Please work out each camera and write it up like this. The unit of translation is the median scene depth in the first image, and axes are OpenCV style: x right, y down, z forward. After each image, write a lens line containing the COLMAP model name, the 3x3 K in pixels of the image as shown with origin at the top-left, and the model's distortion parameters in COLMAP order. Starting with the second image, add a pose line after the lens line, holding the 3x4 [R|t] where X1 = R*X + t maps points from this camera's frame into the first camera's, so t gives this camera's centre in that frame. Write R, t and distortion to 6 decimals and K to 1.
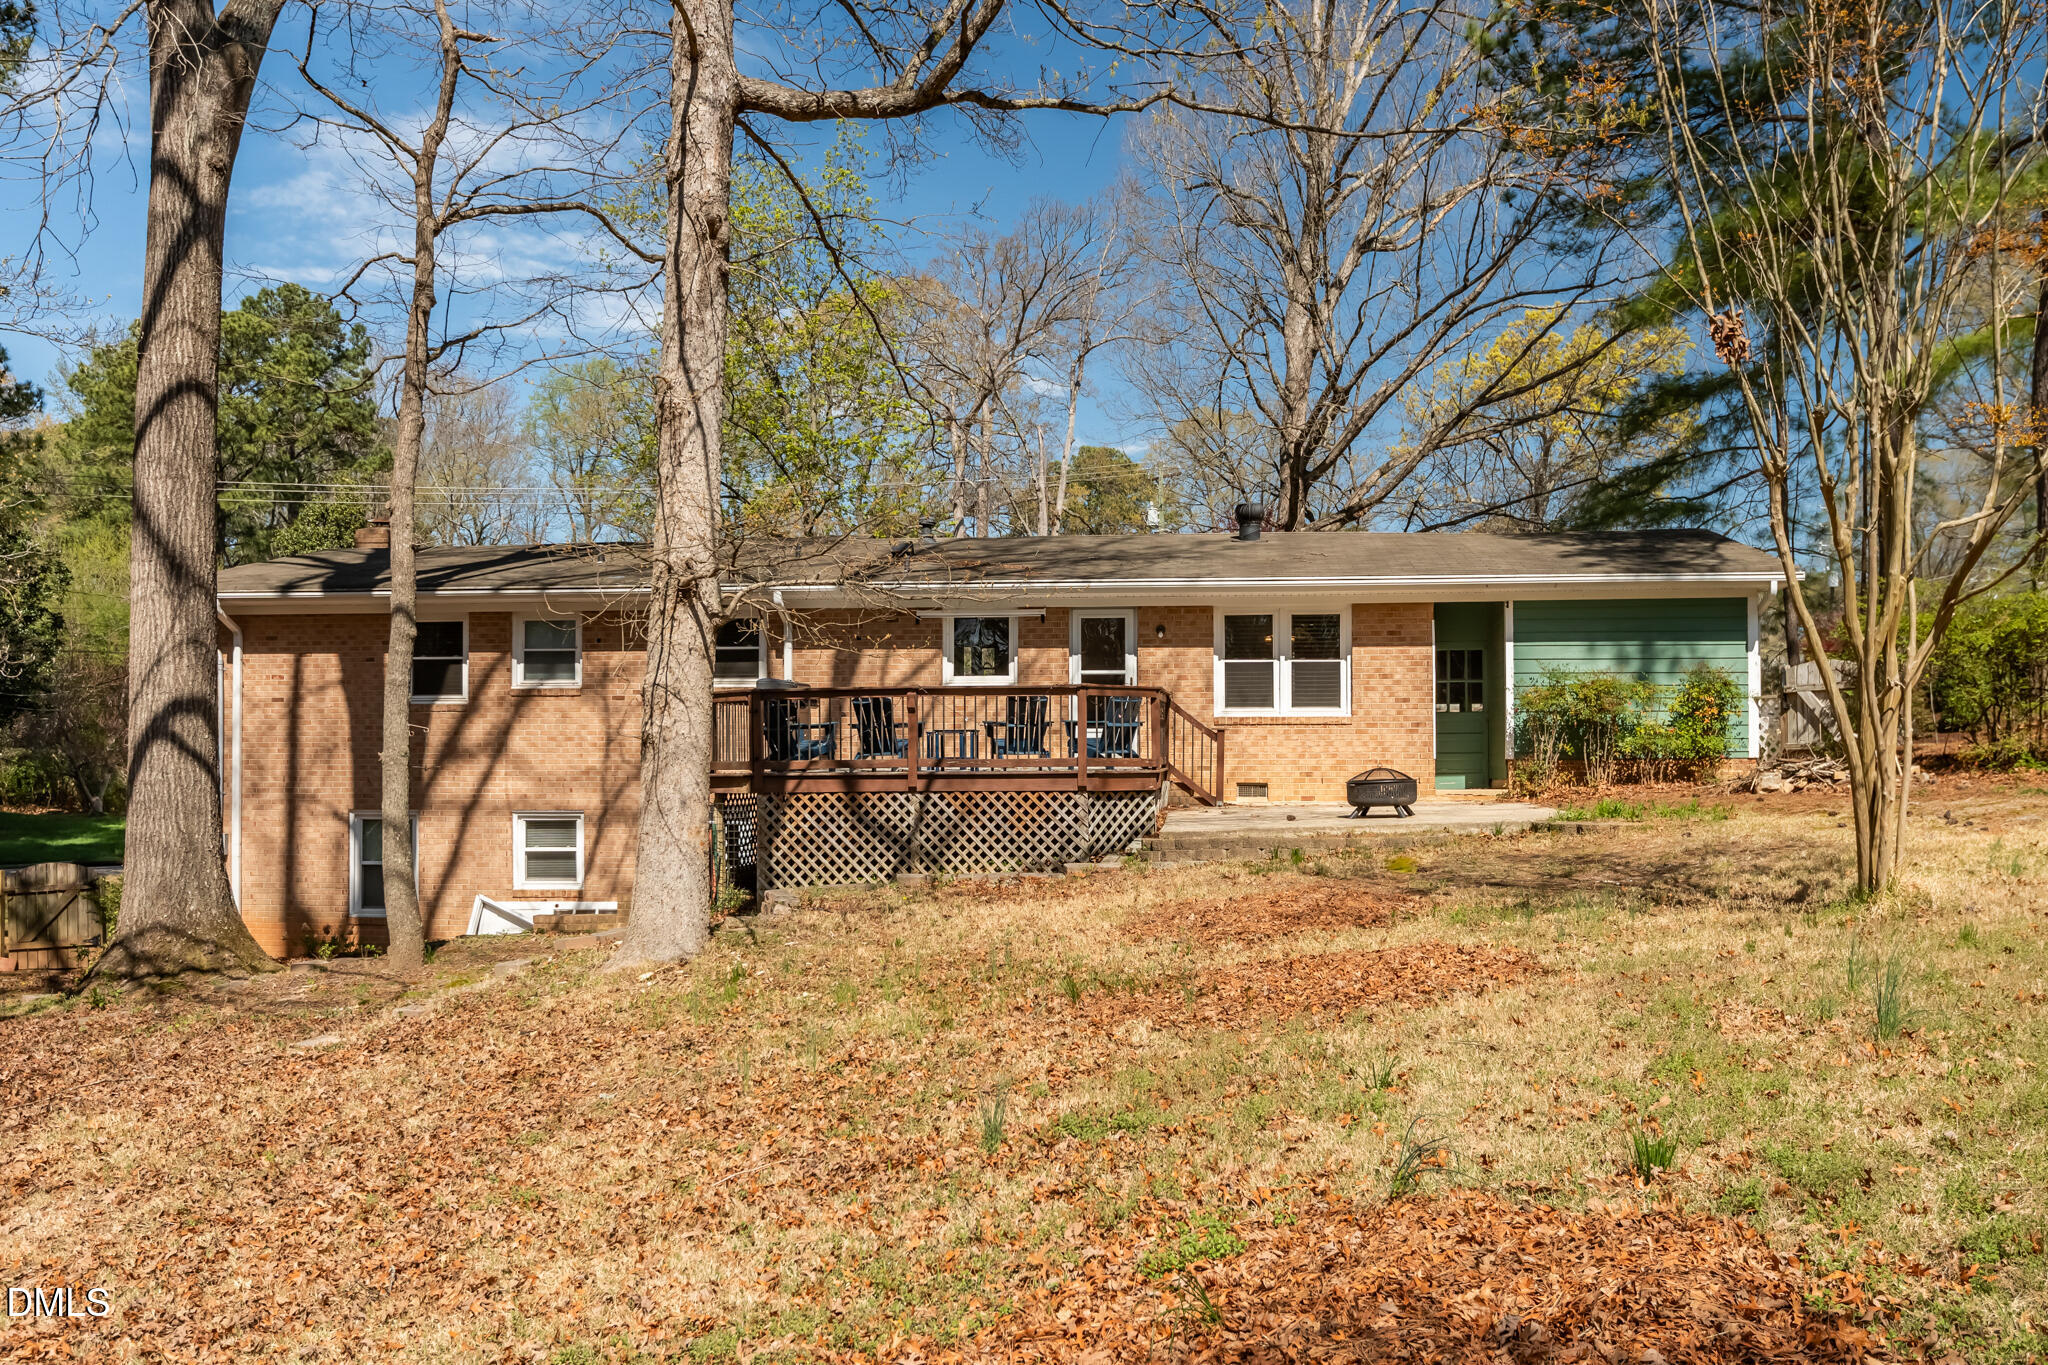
lens RADIAL K [[1708.5, 0, 1024.0], [0, 1708.5, 682.5], [0, 0, 1]] dist [0.000567, 0.001451]
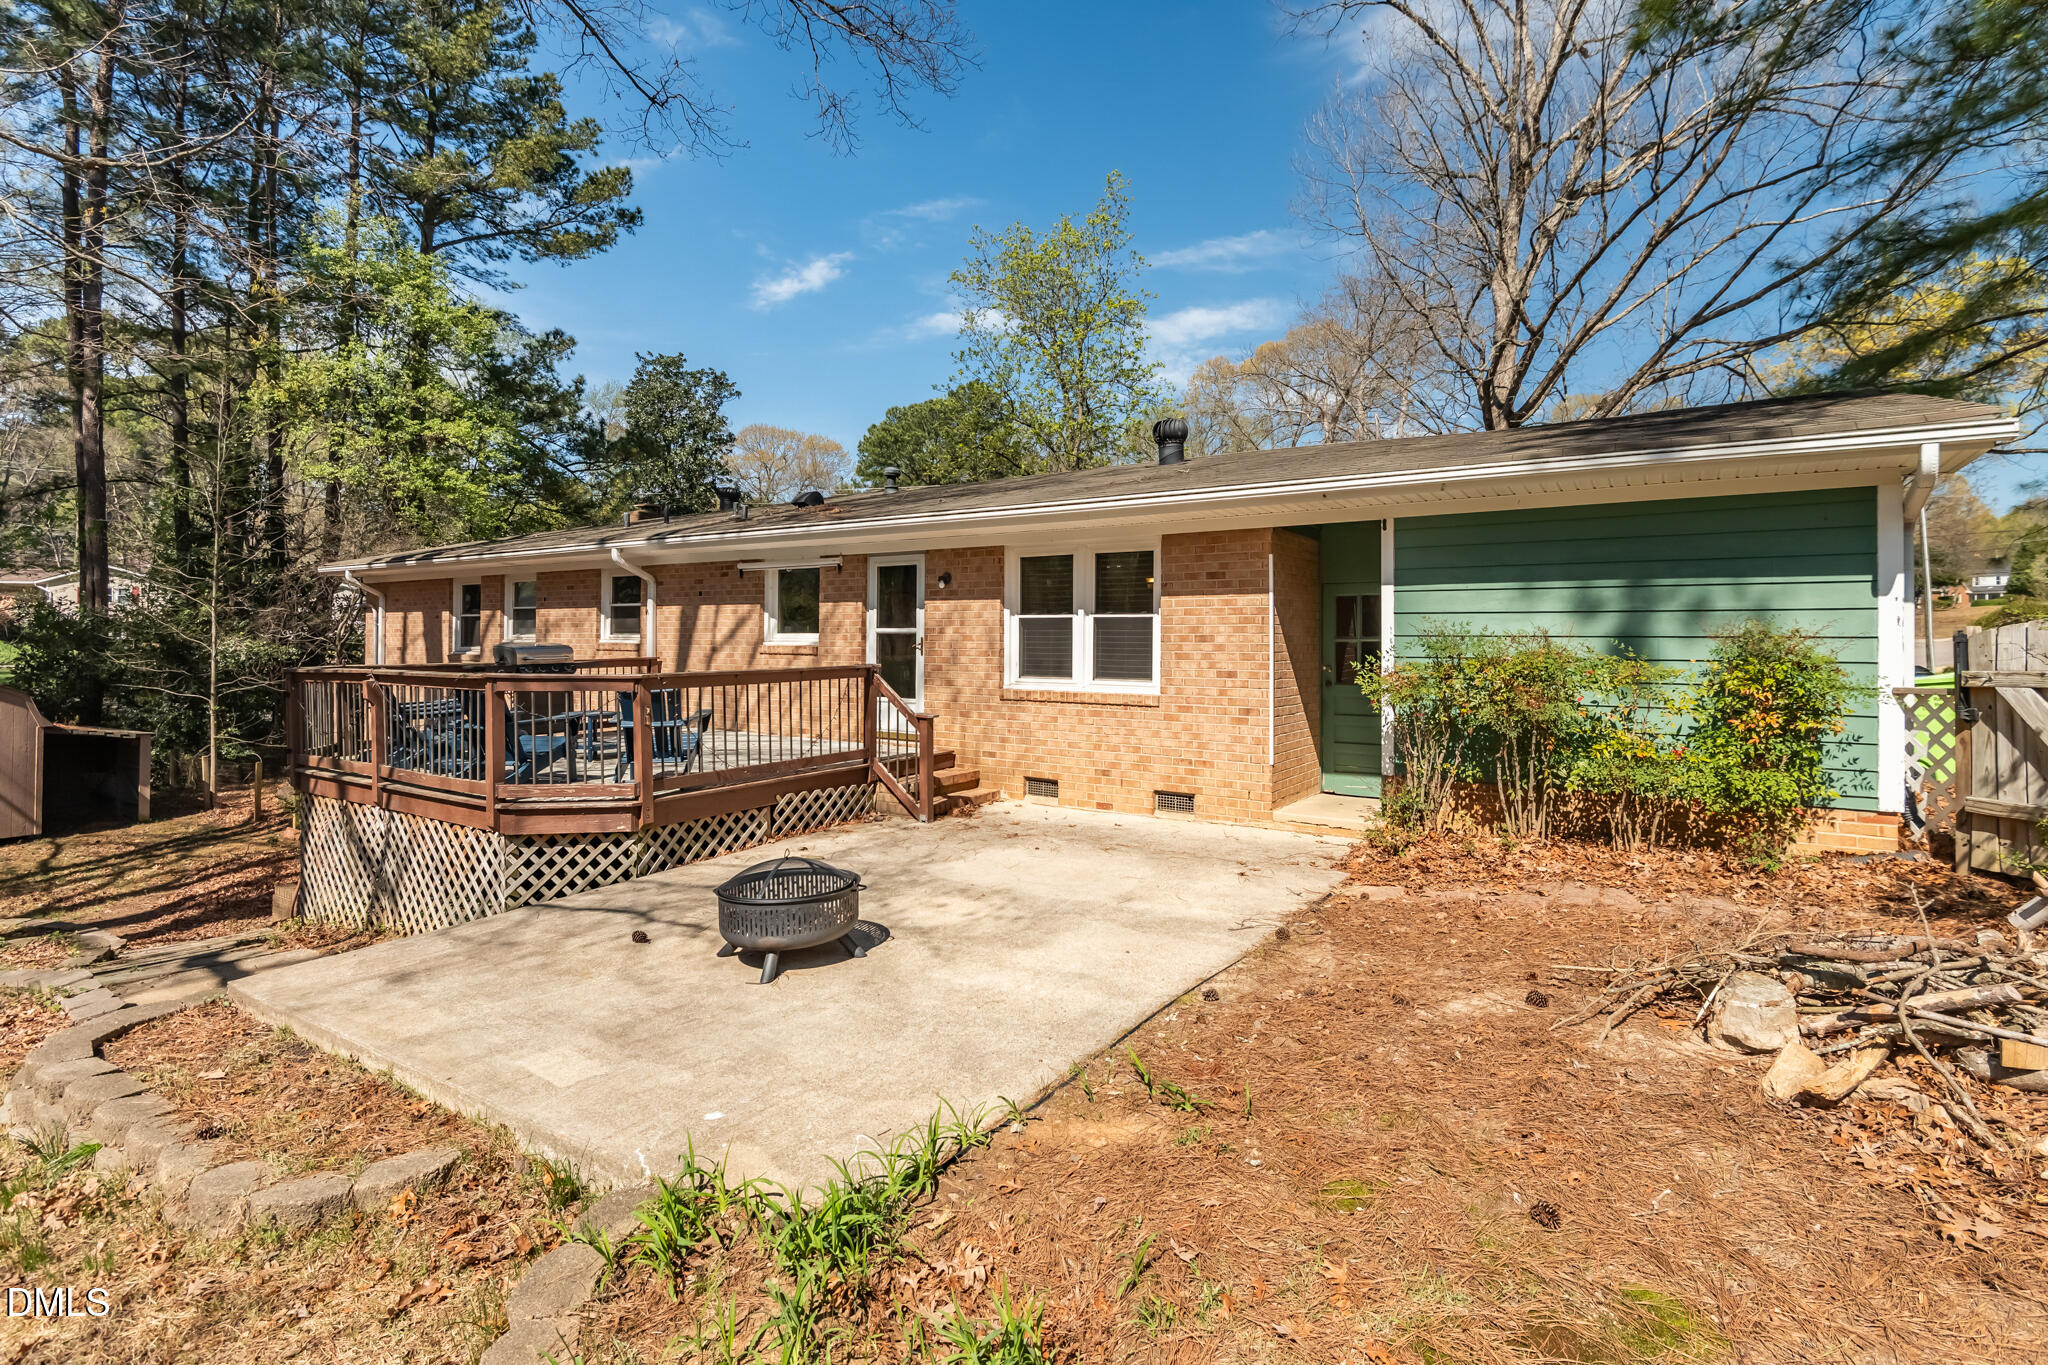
lens RADIAL K [[943.6, 0, 1024.6], [0, 943.6, 642.1], [0, 0, 1]] dist [0.002006, -0.008811]
pose [[0.889924, 0.005330, -0.456077, 0.316195], [0.016122, 0.998939, 0.043131, -0.019531], [0.455824, -0.045736, 0.888894, 0.624719]]
